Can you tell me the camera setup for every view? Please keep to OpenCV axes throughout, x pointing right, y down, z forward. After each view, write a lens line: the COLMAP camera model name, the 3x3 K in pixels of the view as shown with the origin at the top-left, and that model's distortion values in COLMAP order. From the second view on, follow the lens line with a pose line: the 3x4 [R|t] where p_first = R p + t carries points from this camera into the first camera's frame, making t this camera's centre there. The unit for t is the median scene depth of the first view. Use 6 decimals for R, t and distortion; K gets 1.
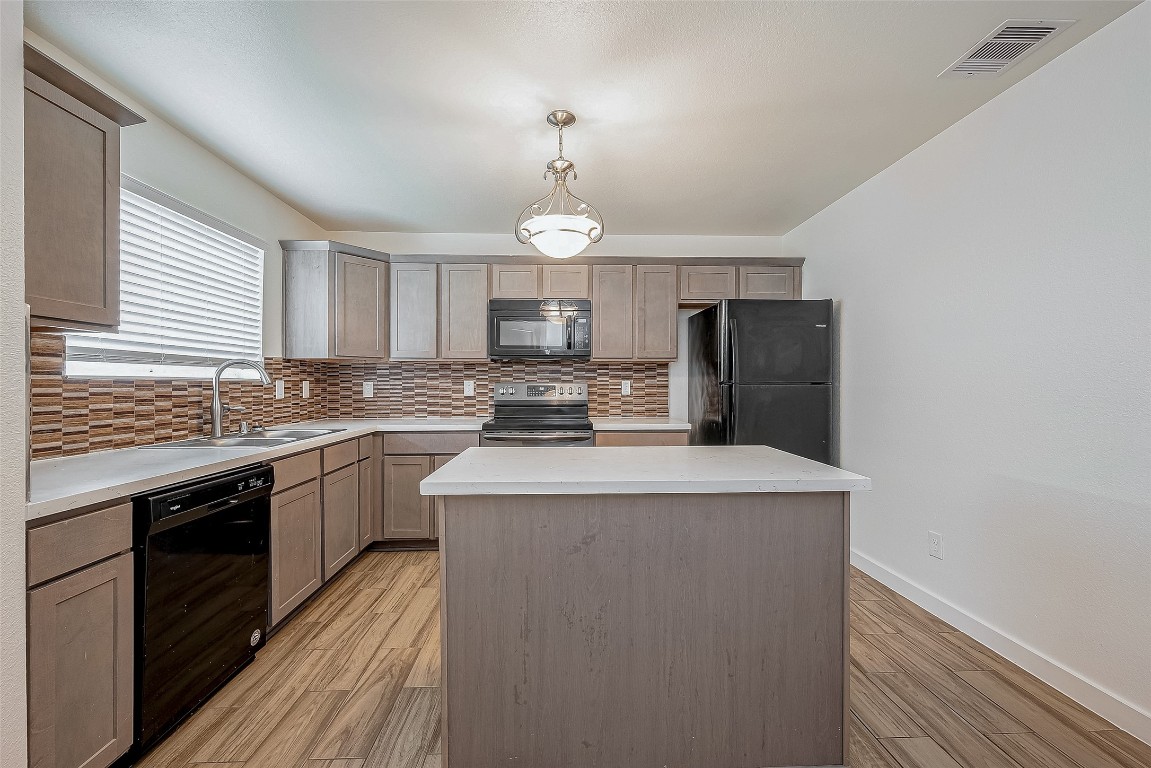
lens RADIAL K [[436.6, 0, 579.6], [0, 436.6, 386.0], [0, 0, 1]] dist [0.000839, -0.000018]
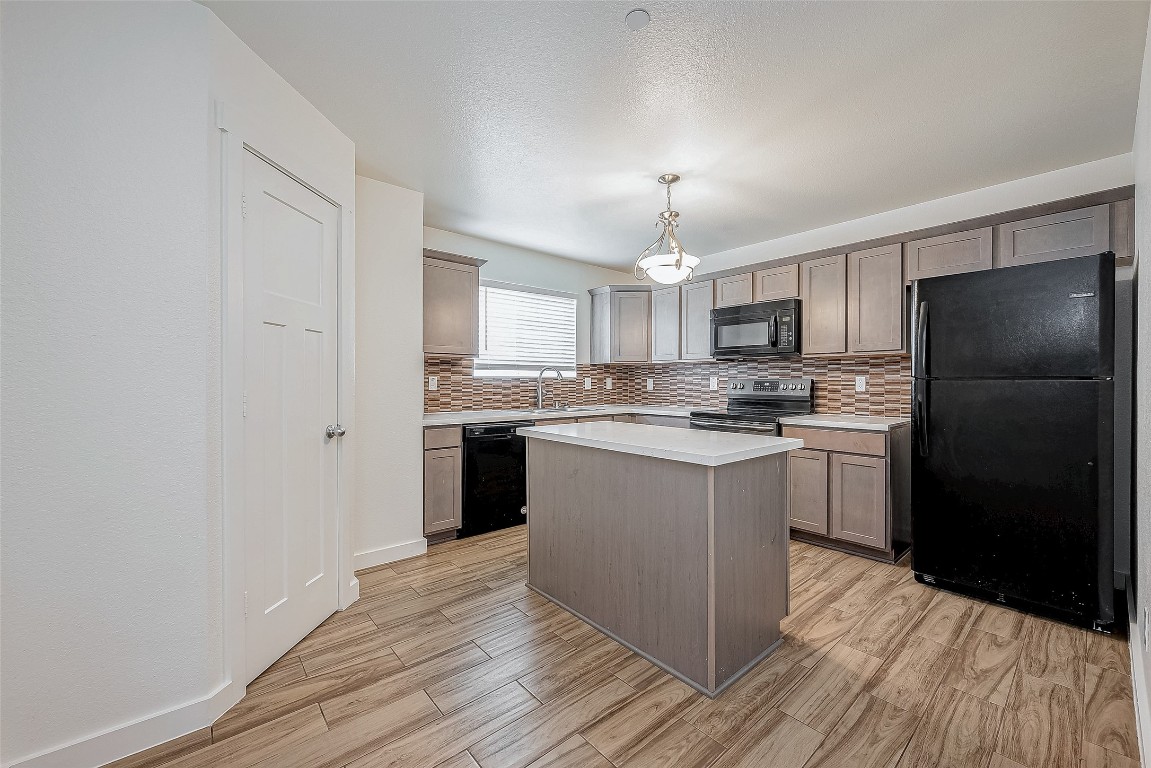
lens RADIAL K [[440.0, 0, 612.3], [0, 440.0, 379.6], [0, 0, 1]] dist [-0.000092, 0.000024]
pose [[0.668371, -0.001907, -0.743825, 0.572276], [-0.003102, 0.999981, -0.005351, 0.001995], [0.743821, 0.005884, 0.668353, -0.013110]]
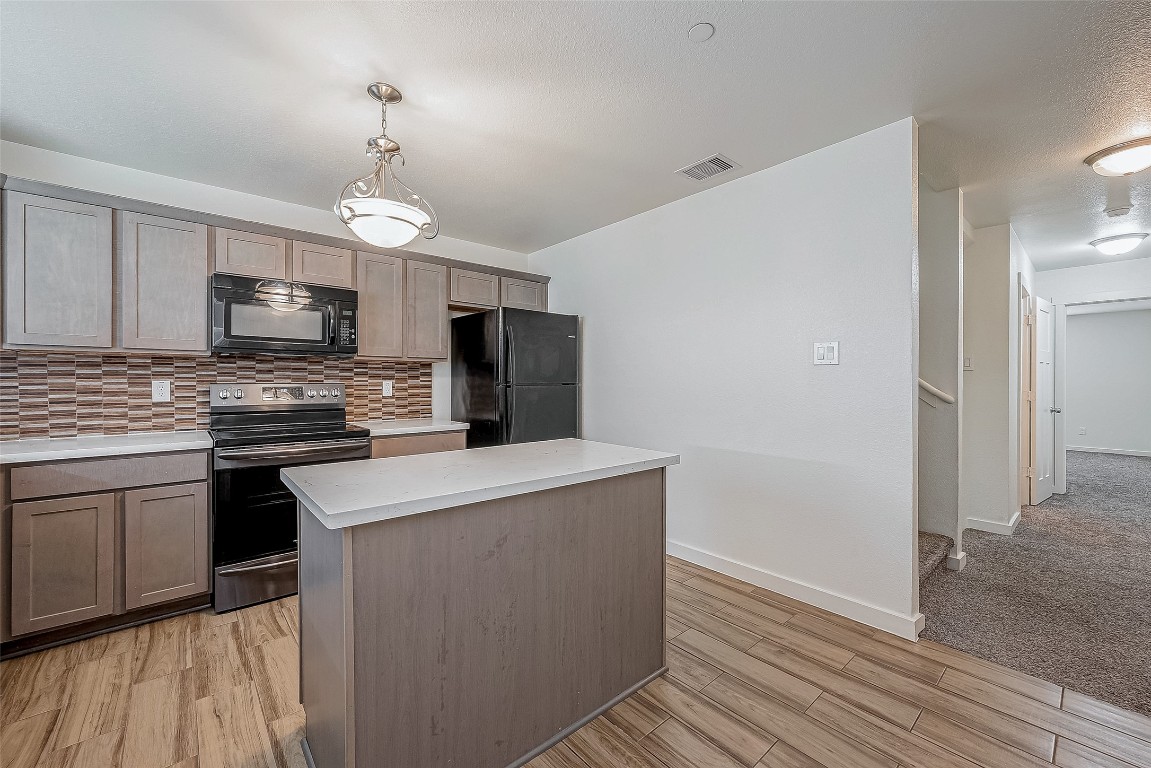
lens RADIAL K [[440.0, 0, 562.7], [0, 440.0, 382.8], [0, 0, 1]] dist [0.000596, -0.000033]
pose [[0.799910, -0.000673, 0.600120, -0.200923], [0.001640, 0.999998, -0.001064, -0.008167], [-0.600118, 0.001835, 0.799909, 0.036167]]
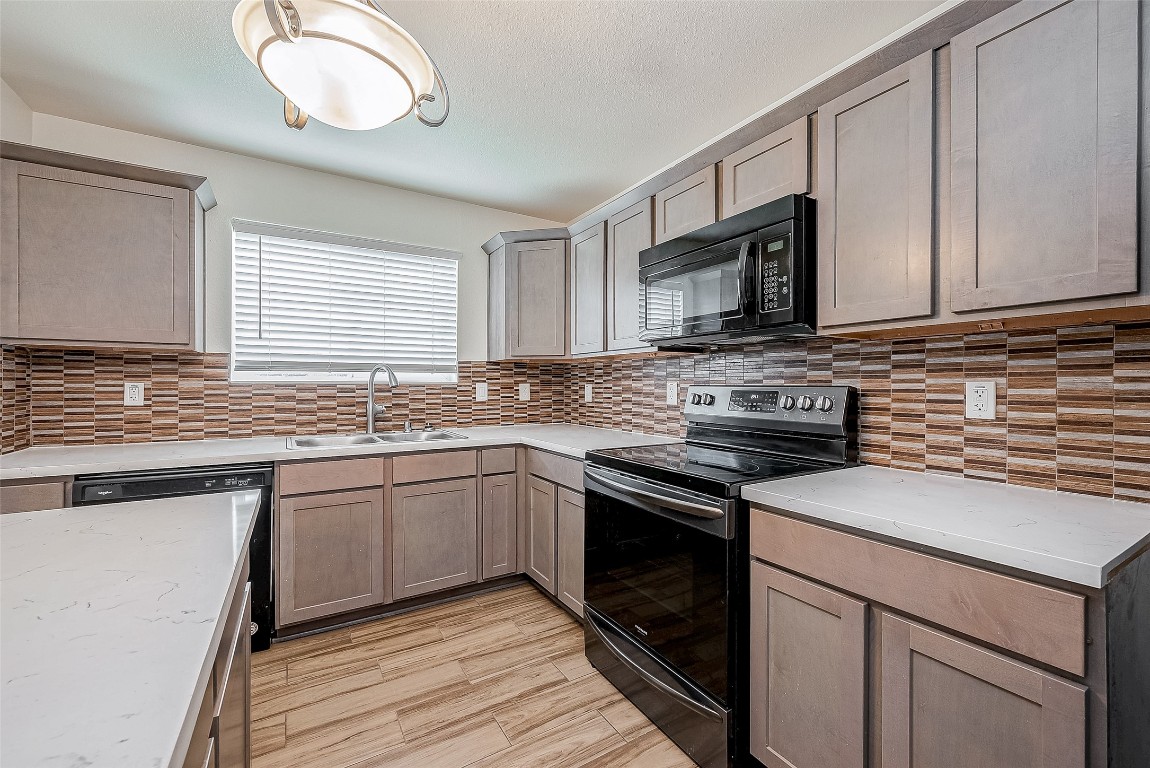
lens RADIAL K [[451.6, 0, 575.0], [0, 451.6, 384.0], [0, 0, 1]] dist [0.000288, 0.000063]
pose [[0.488945, -0.000672, -0.872314, 0.344741], [-0.003325, 0.999991, -0.002634, -0.008442], [0.872308, 0.004189, 0.488939, 0.669162]]
